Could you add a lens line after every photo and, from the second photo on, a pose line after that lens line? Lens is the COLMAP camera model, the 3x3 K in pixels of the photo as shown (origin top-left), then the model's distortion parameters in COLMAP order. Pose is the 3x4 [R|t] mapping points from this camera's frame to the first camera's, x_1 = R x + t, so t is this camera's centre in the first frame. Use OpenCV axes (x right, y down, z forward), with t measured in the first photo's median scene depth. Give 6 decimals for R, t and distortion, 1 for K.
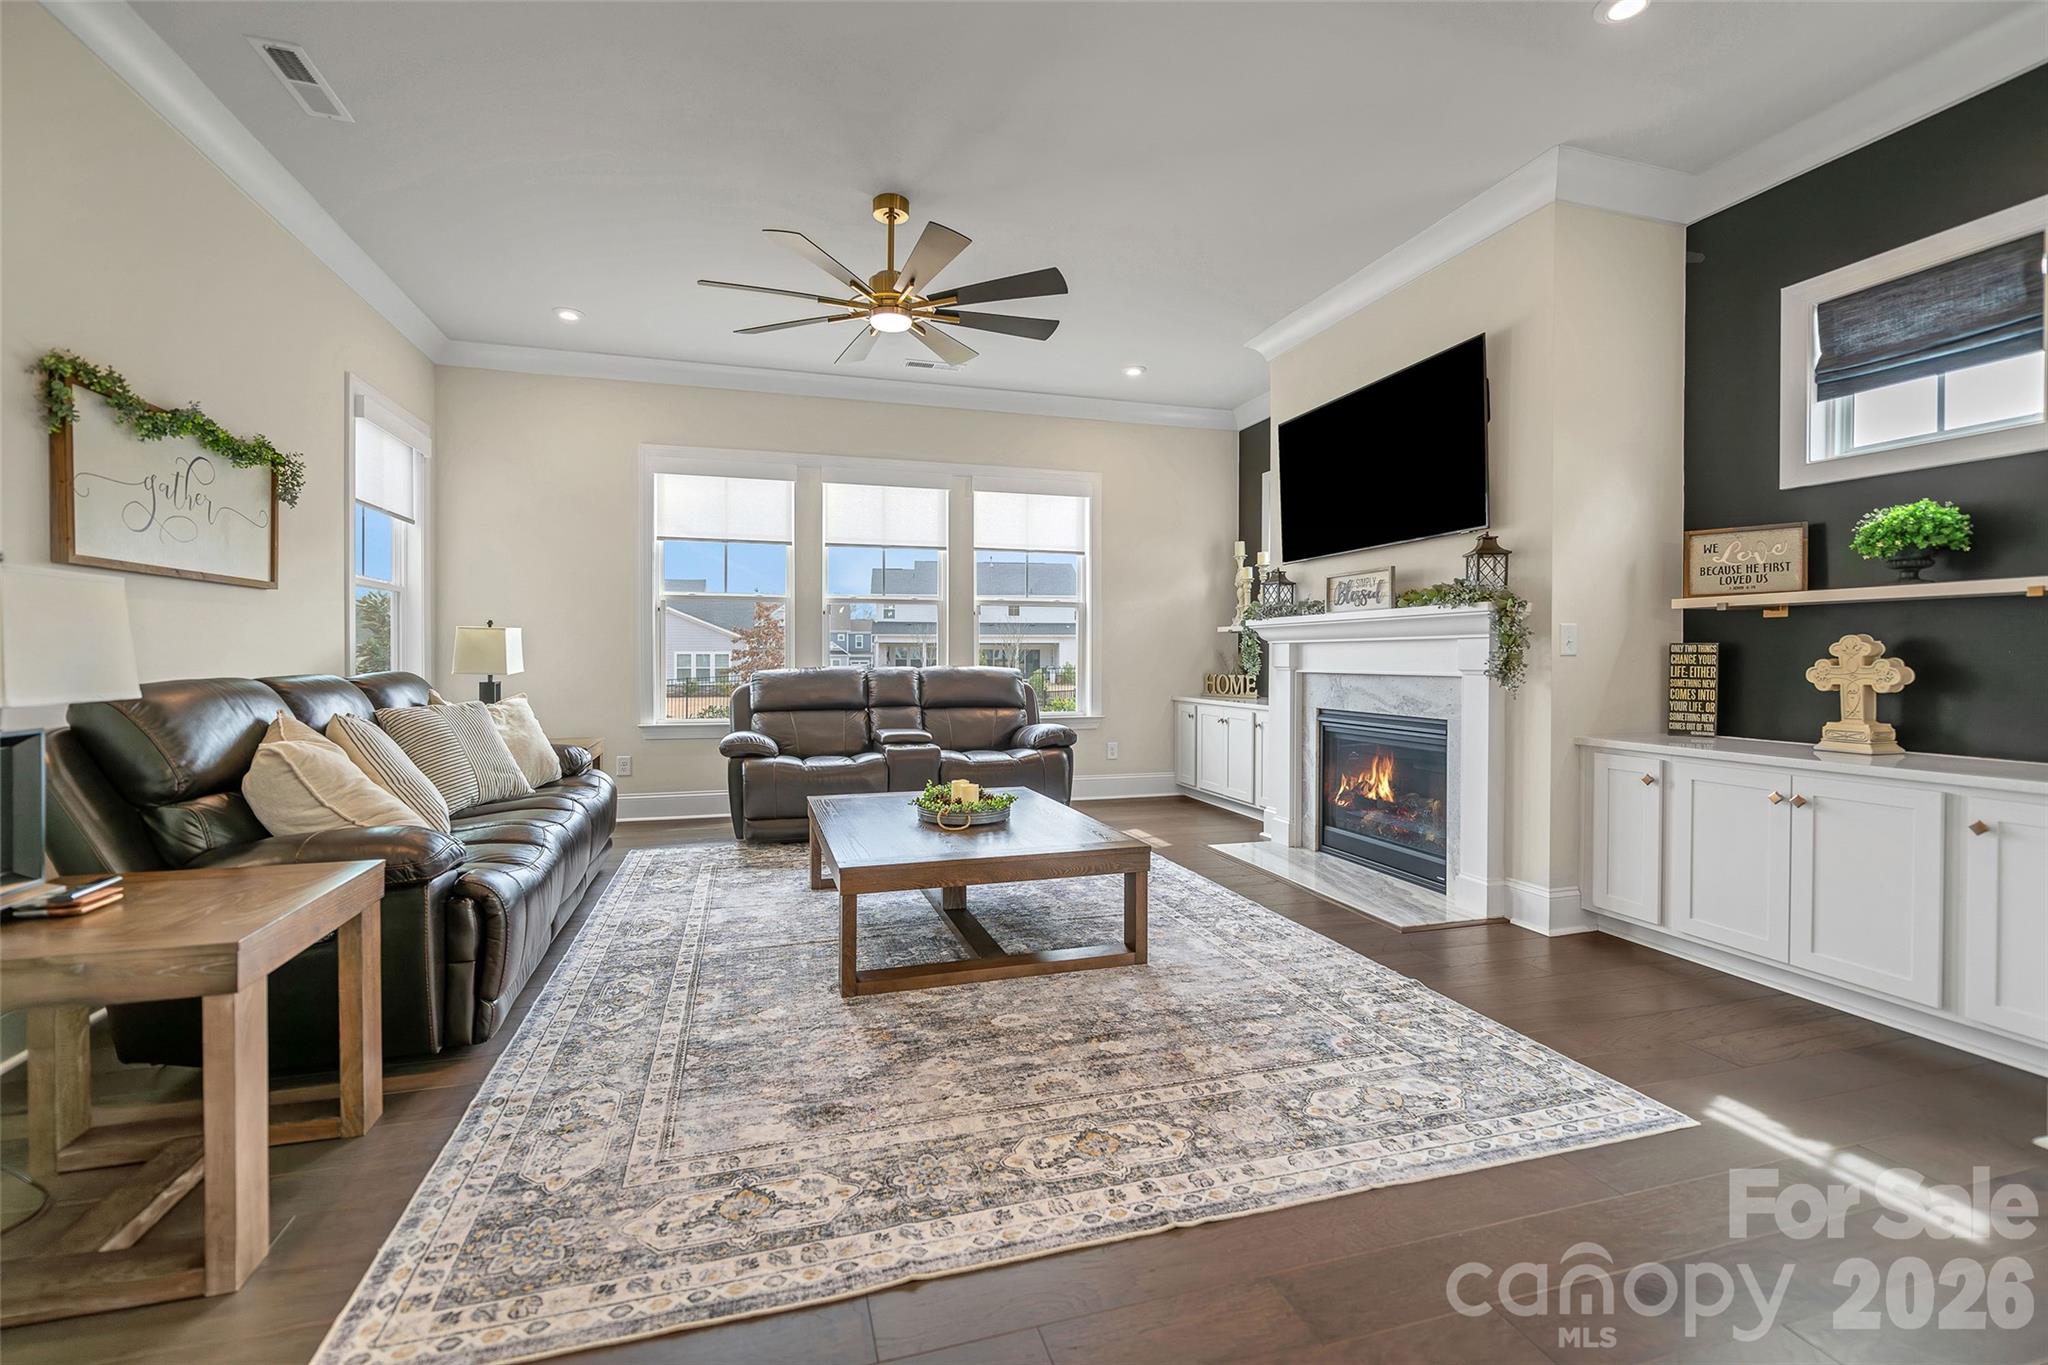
lens RADIAL K [[853.4, 0, 1009.8], [0, 853.4, 663.2], [0, 0, 1]] dist [0.000519, -0.000090]
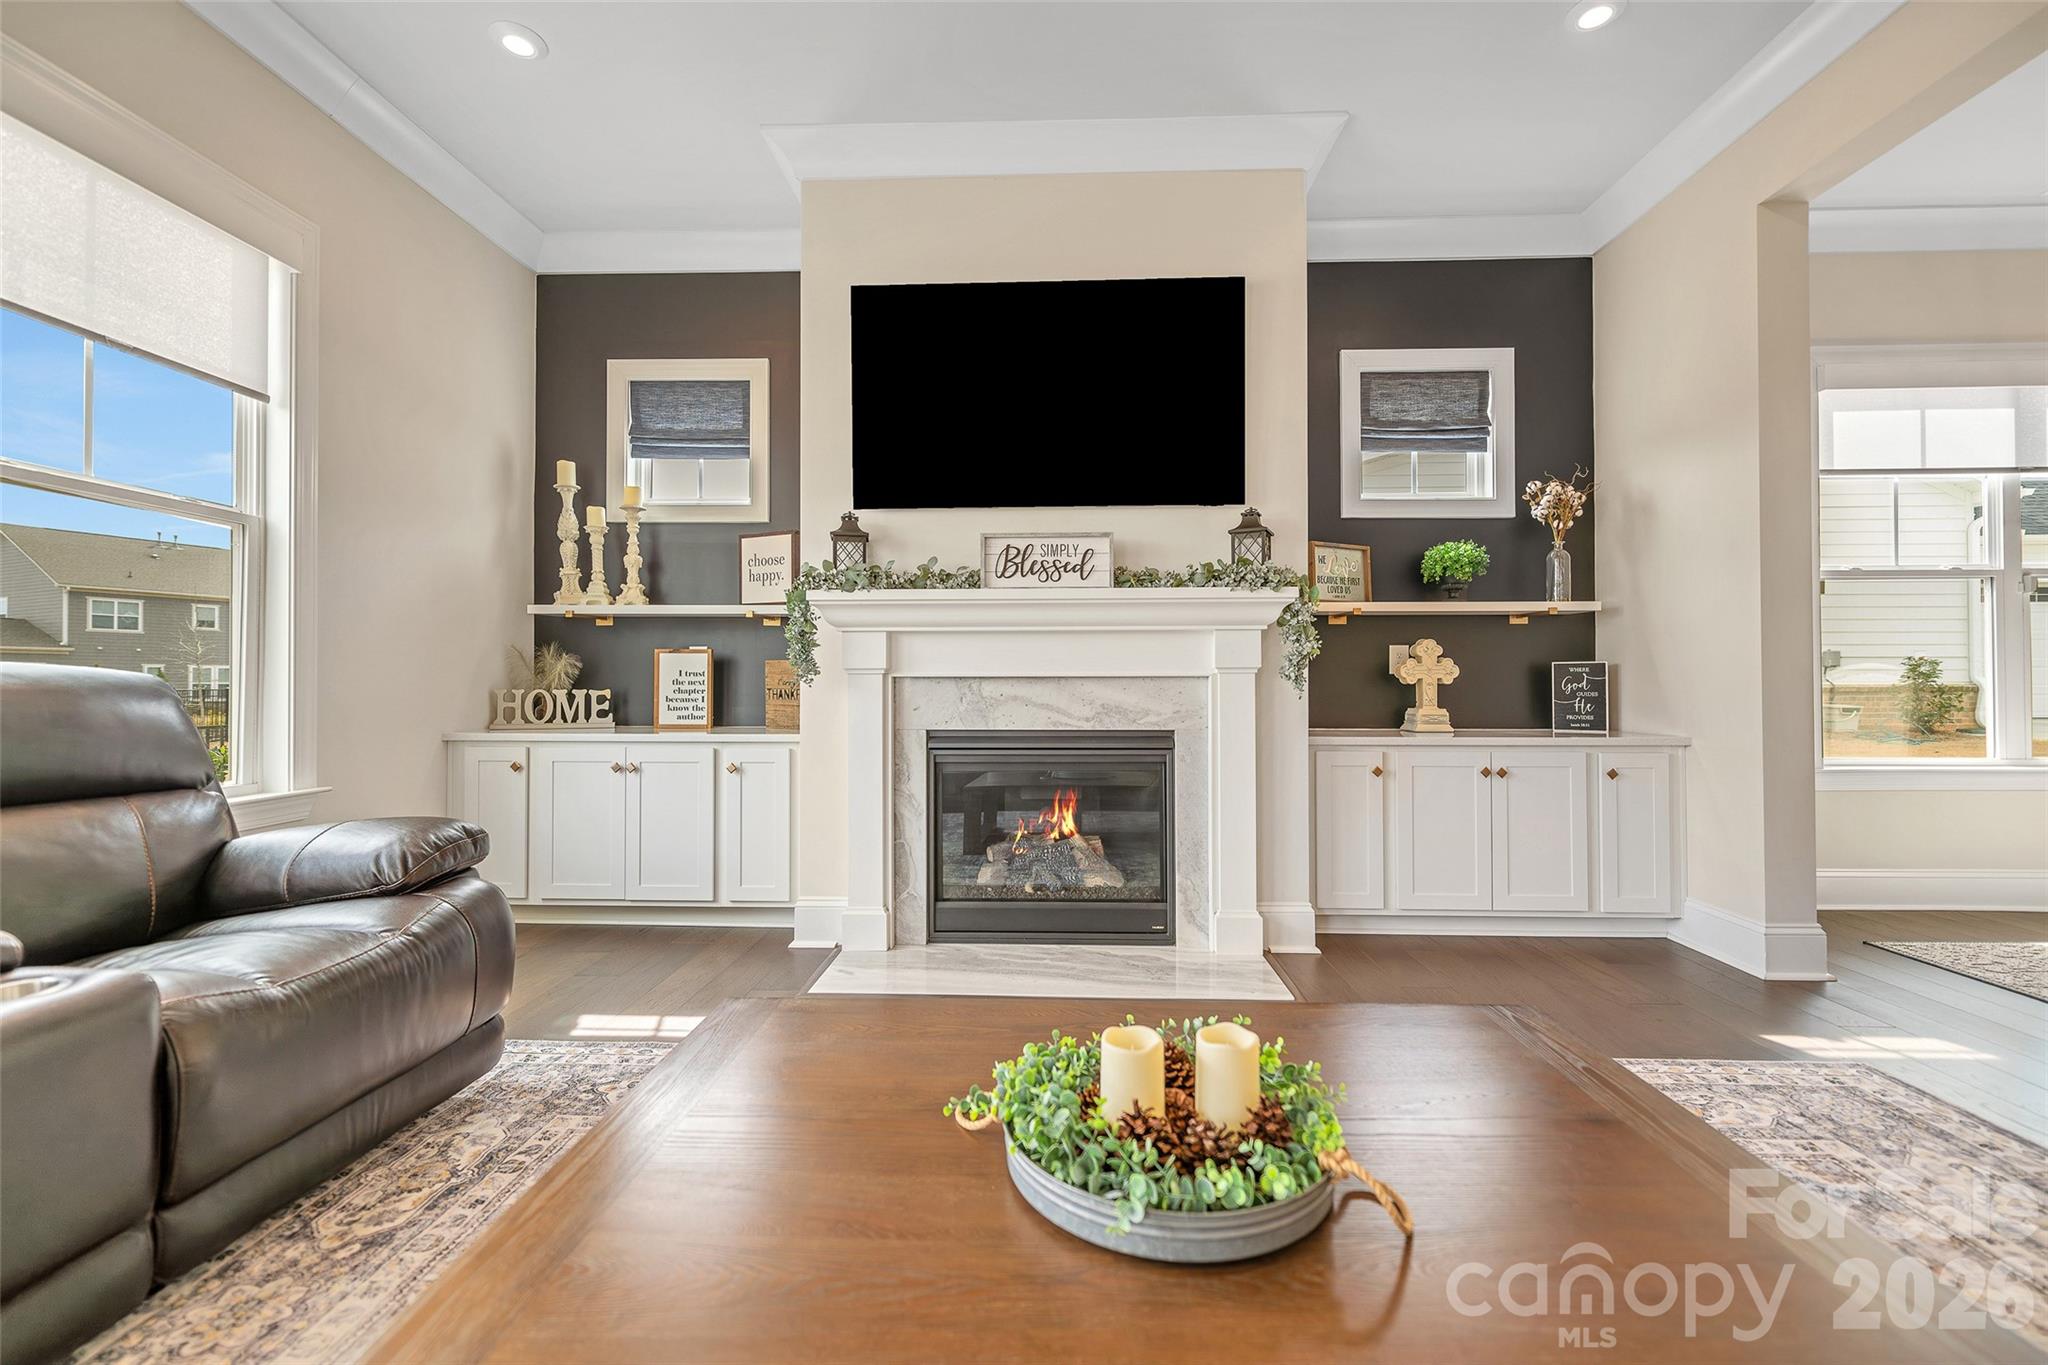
lens RADIAL K [[852.0, 0, 1024.0], [0, 852.0, 682.5], [0, 0, 1]] dist [-0.001835, -0.000502]
pose [[0.320521, -0.003976, 0.947233, -0.348100], [0.008598, 0.999962, 0.001288, 0.020886], [-0.947202, 0.007732, 0.320543, 0.998182]]
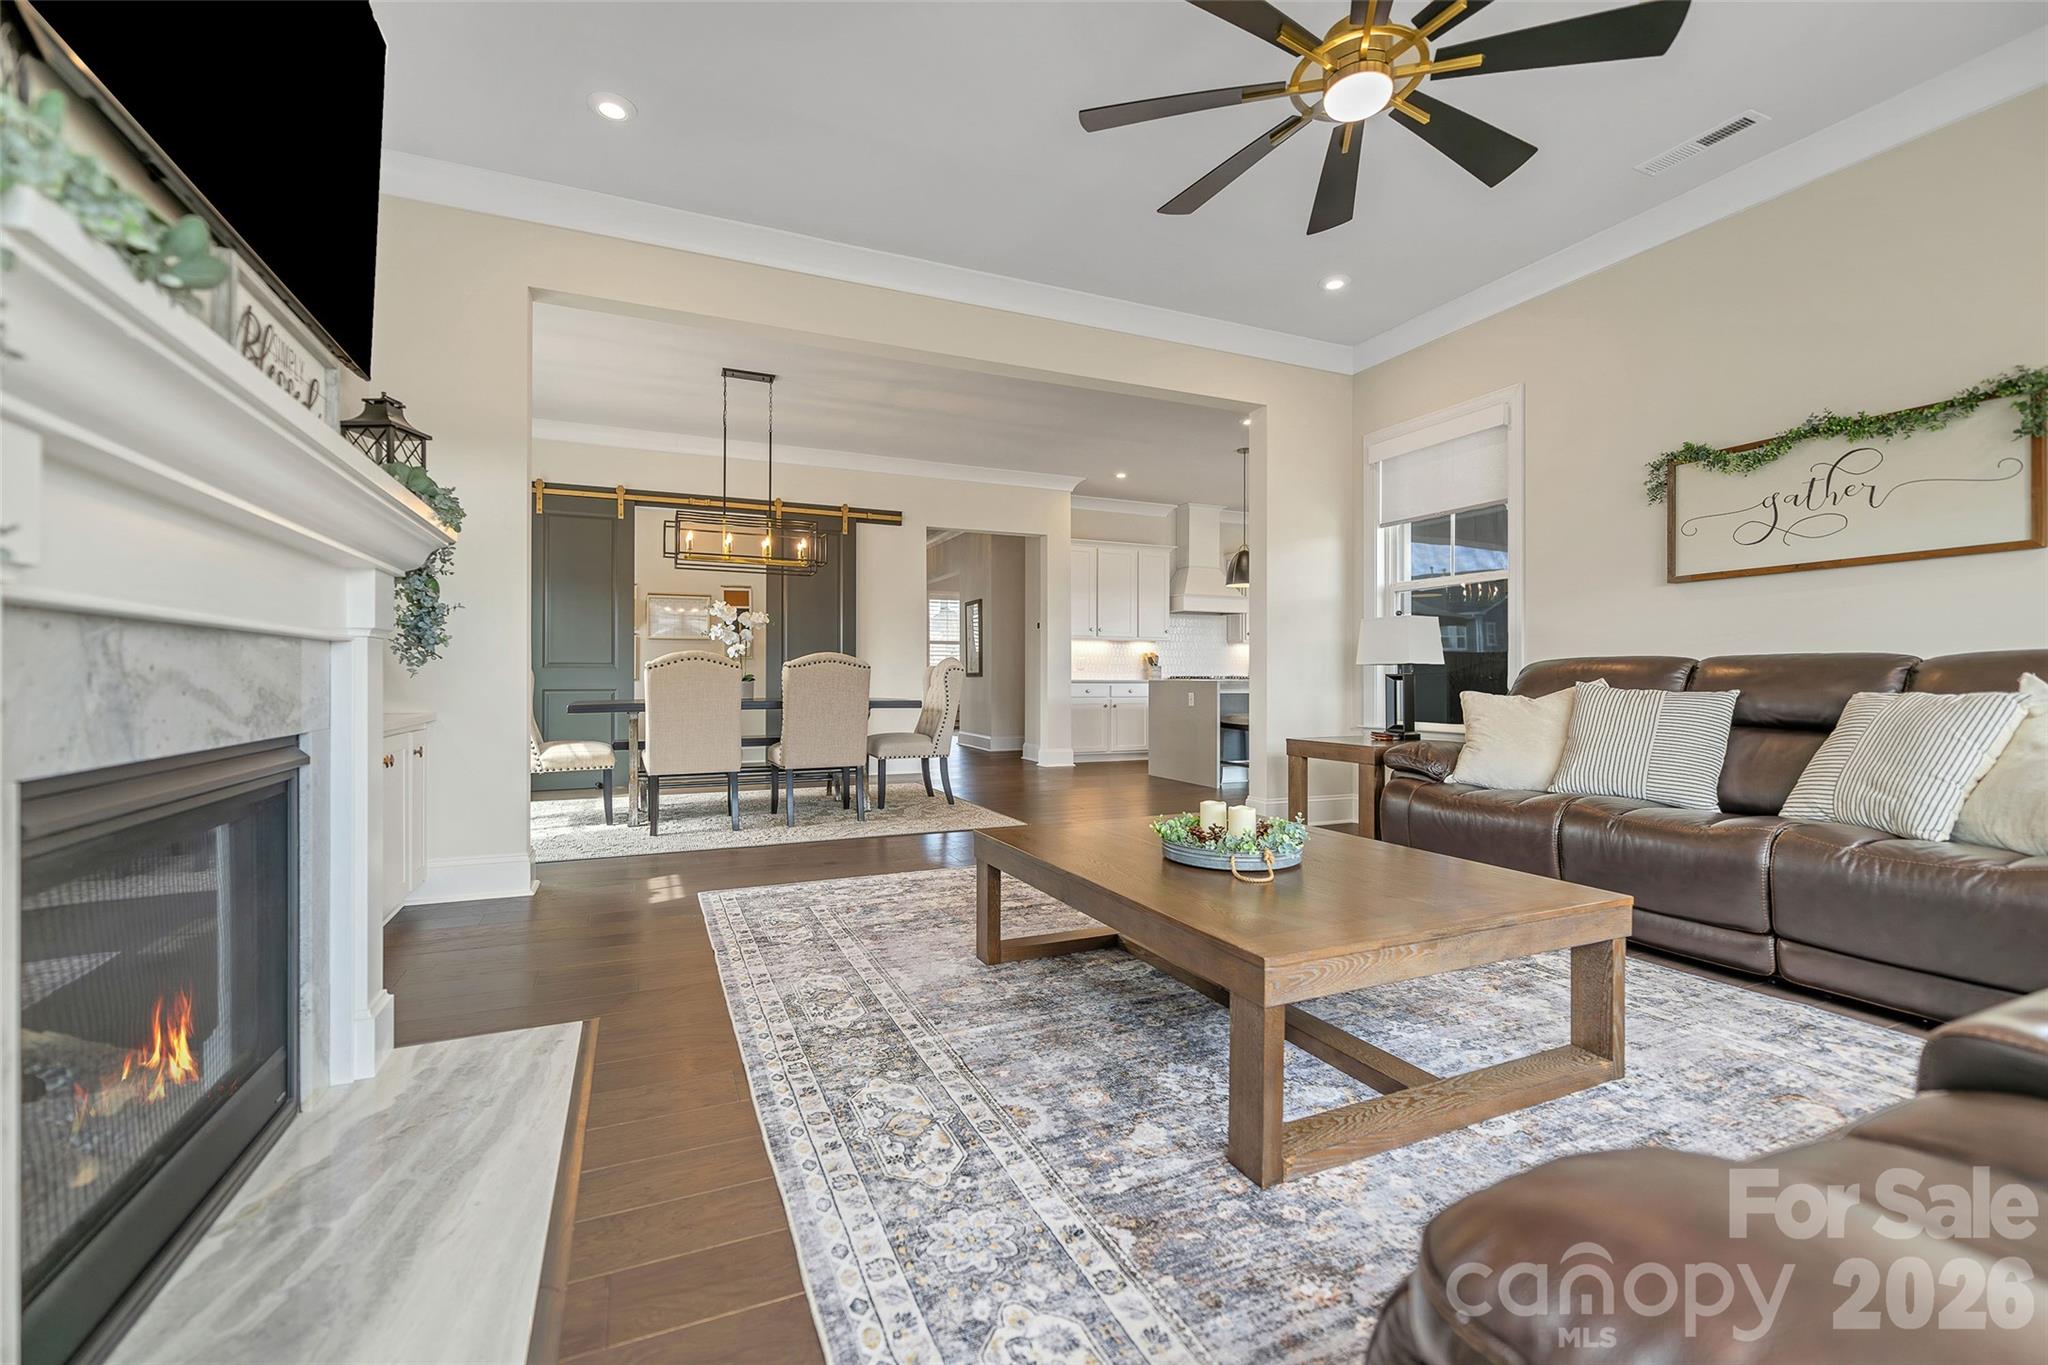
lens RADIAL K [[852.0, 0, 1024.0], [0, 852.0, 682.5], [0, 0, 1]] dist [-0.001835, -0.000502]
pose [[-0.991148, -0.001004, -0.132759, 0.210114], [-0.002751, 0.999912, 0.012972, 0.033599], [0.132734, 0.013222, -0.991064, 1.734801]]
